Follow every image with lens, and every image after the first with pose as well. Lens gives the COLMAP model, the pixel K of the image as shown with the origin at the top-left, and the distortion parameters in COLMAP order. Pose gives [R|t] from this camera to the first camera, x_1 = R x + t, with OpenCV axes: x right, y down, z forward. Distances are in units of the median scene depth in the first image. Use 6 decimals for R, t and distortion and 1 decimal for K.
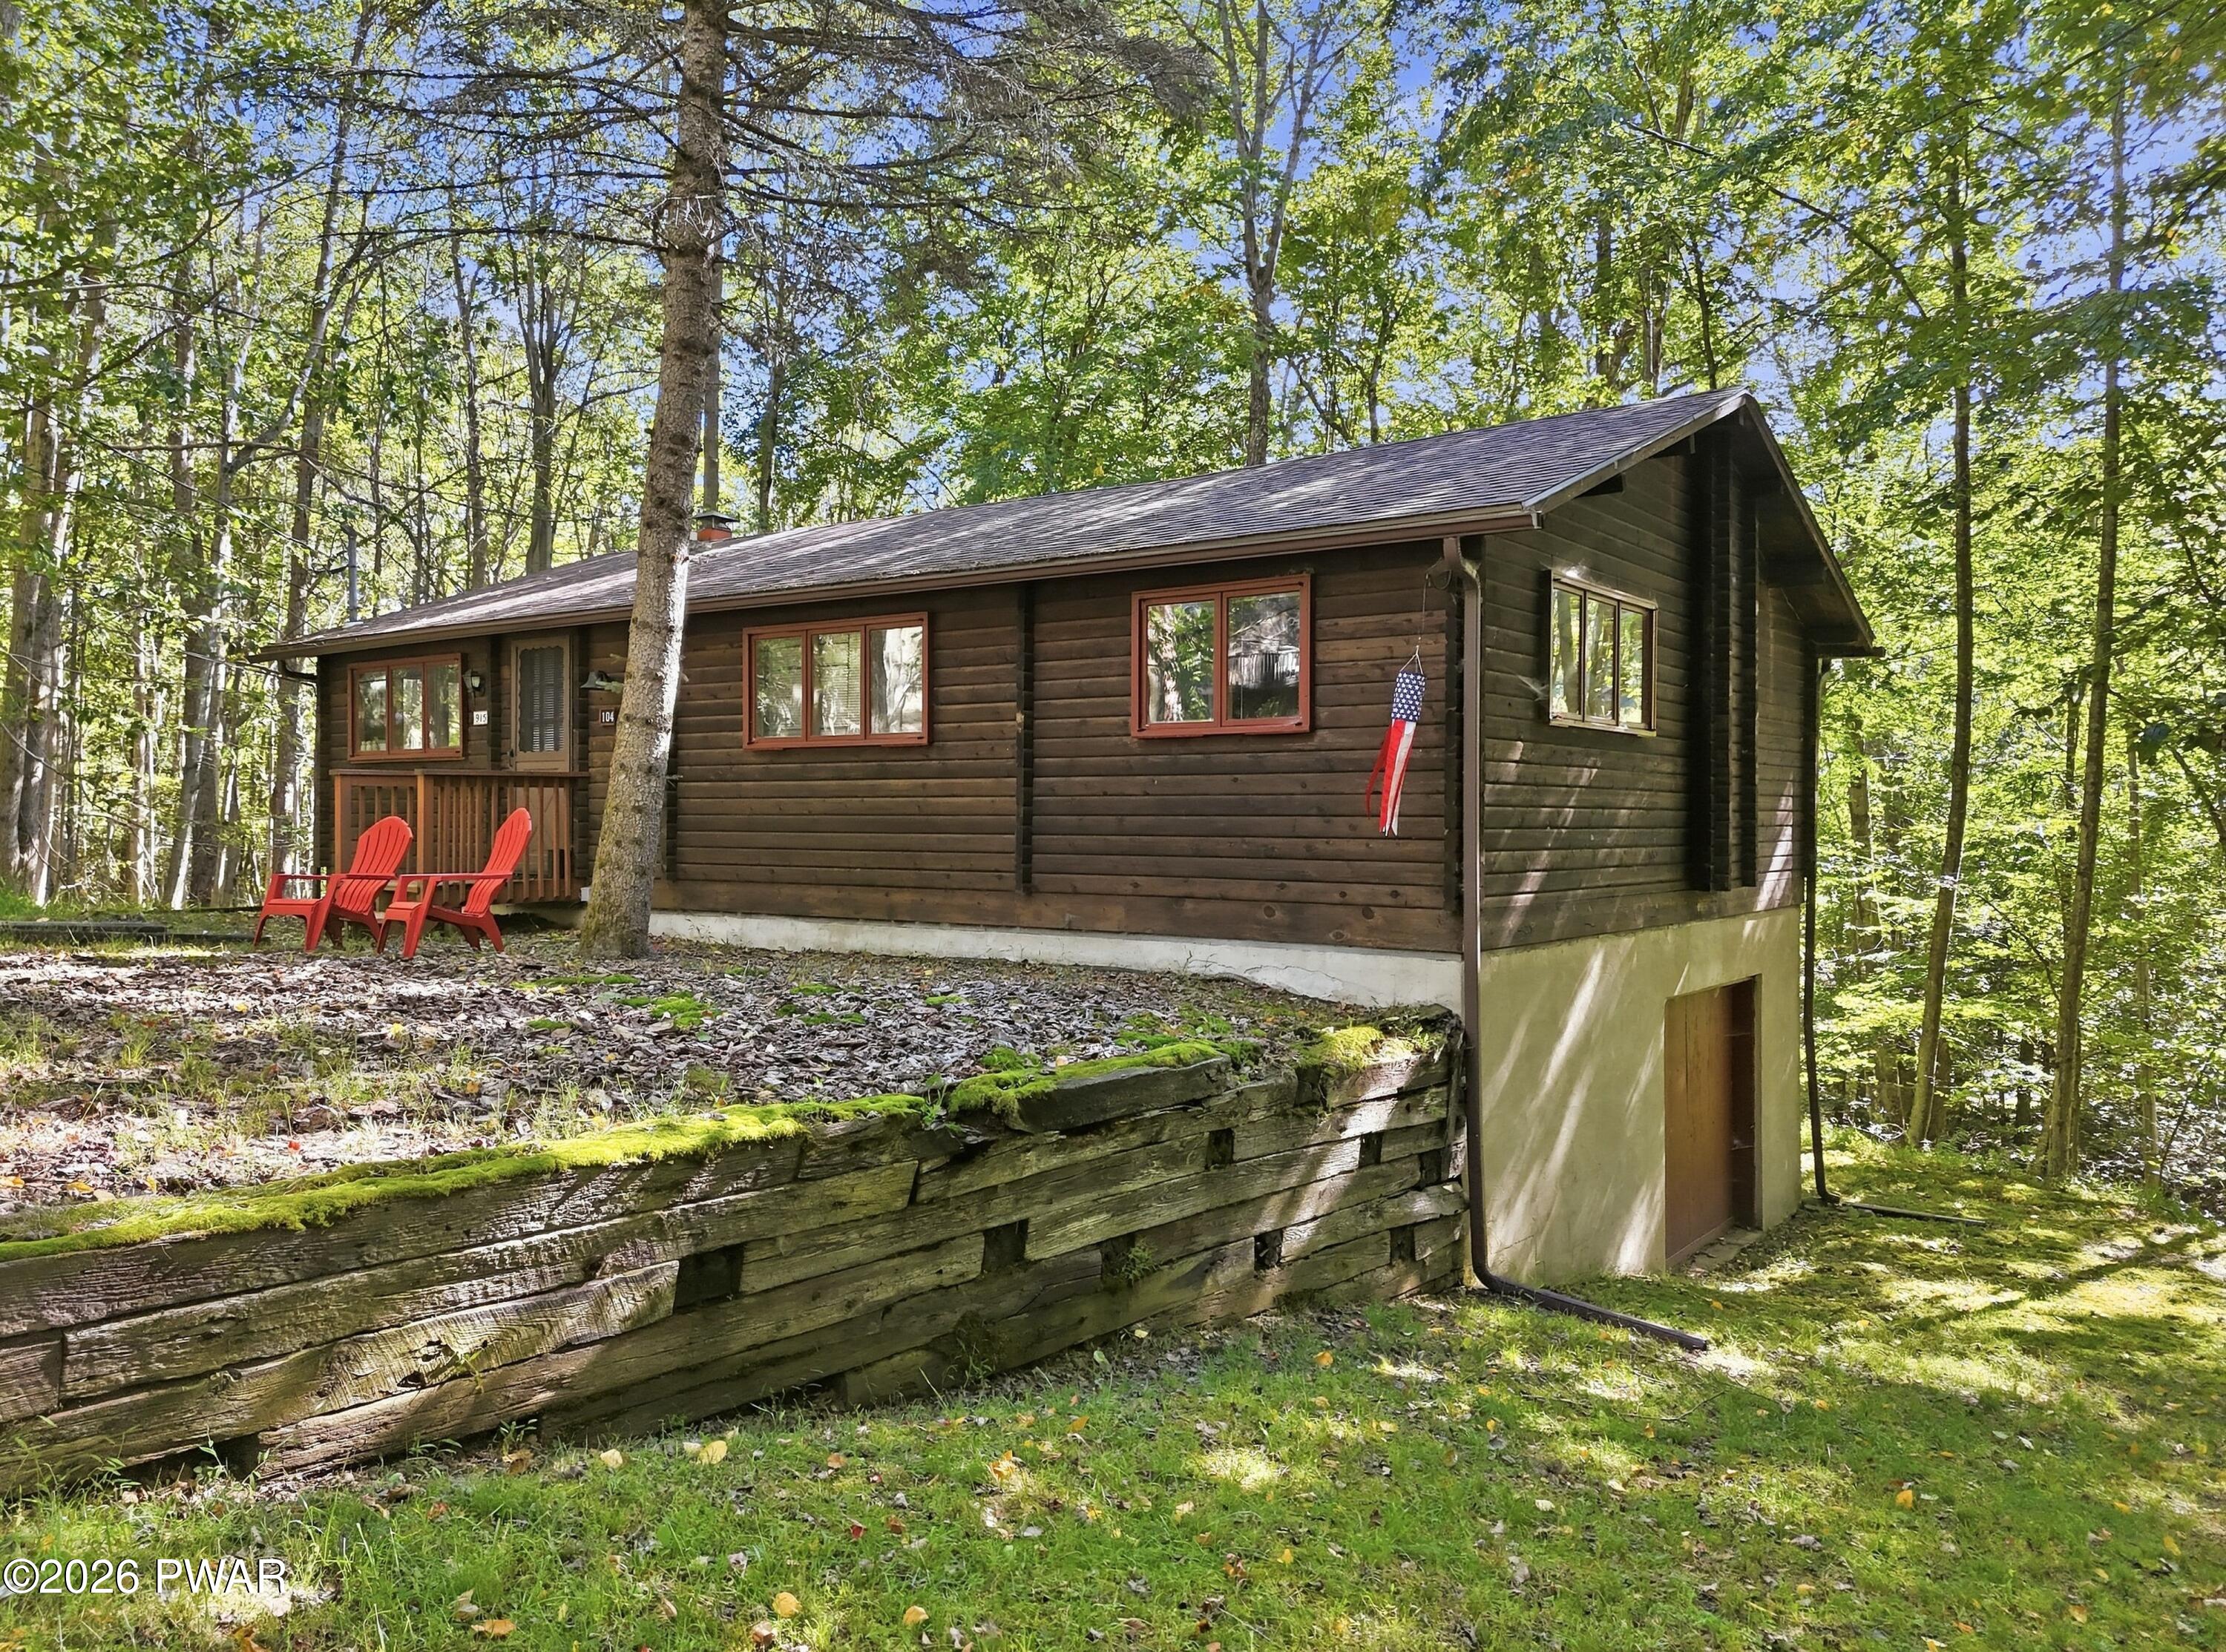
lens RADIAL K [[1695.9, 0, 1075.0], [0, 1695.9, 822.8], [0, 0, 1]] dist [0.049305, -0.031800]
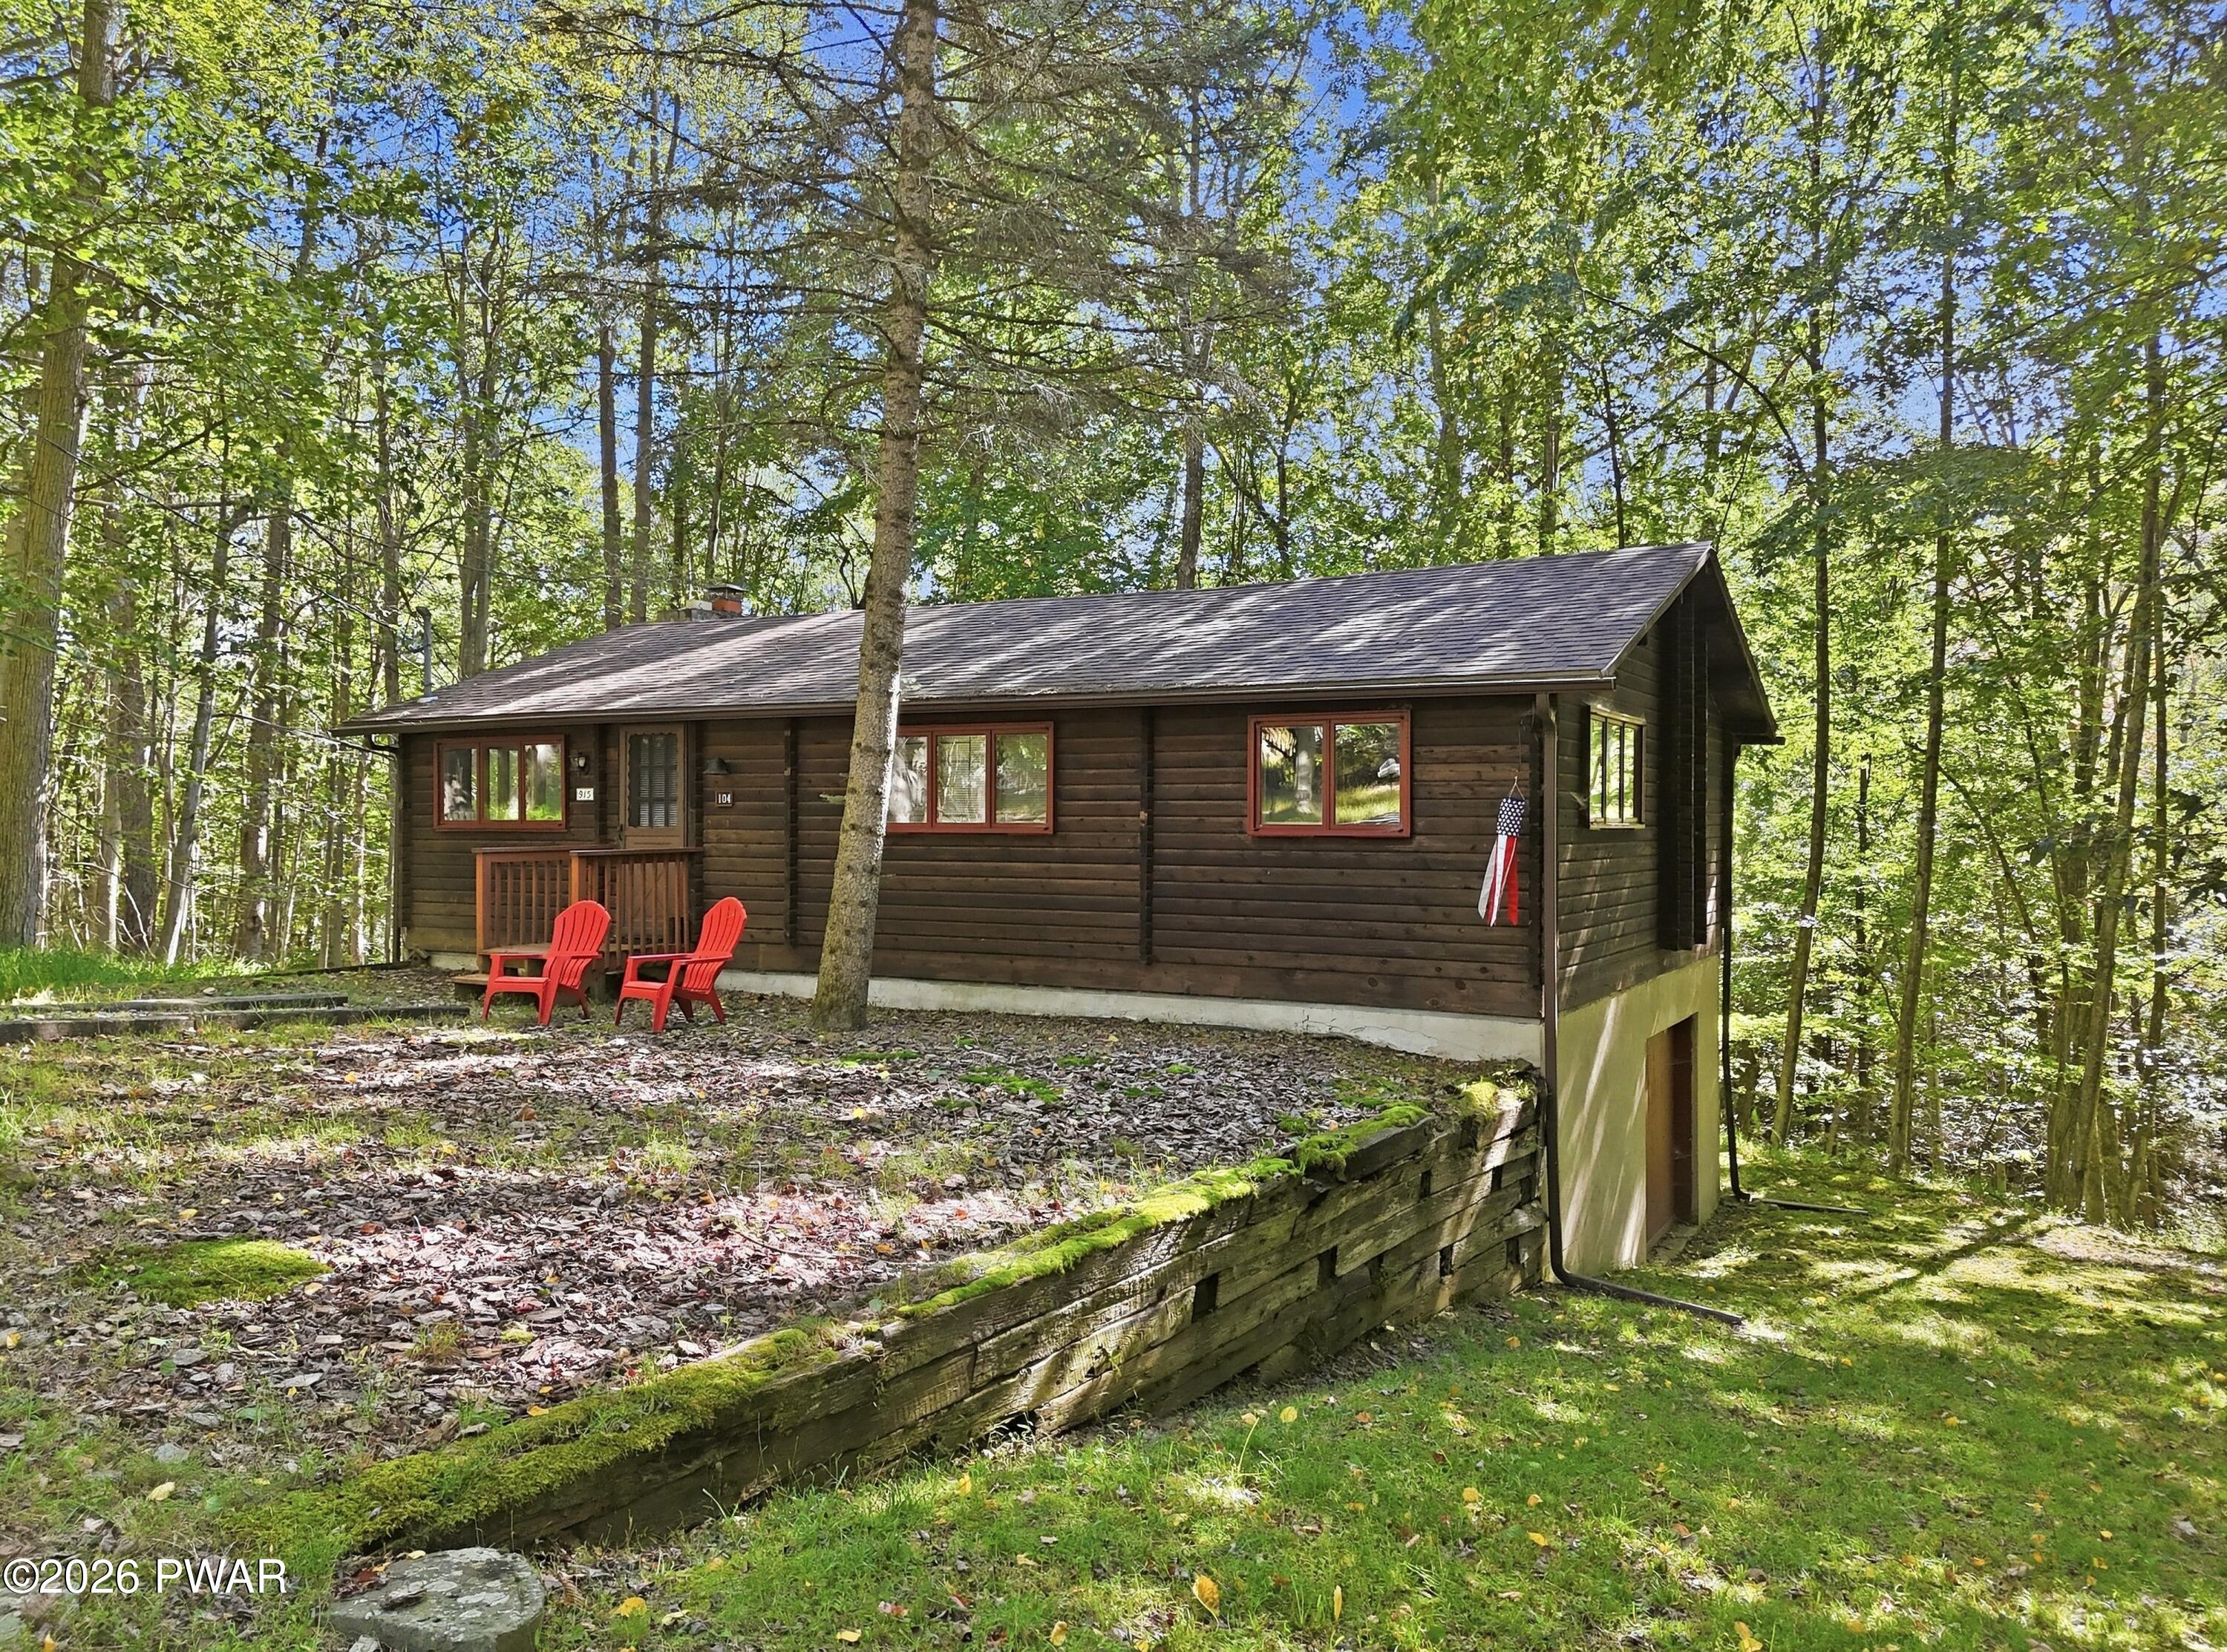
lens RADIAL K [[1696.6, 0, 1110.7], [0, 1696.6, 815.6], [0, 0, 1]] dist [0.049305, -0.031800]
pose [[0.990936, -0.000482, 0.134336, -0.241838], [0.001223, 0.999984, -0.005438, -0.062395], [-0.134332, 0.005553, 0.990921, -0.195593]]
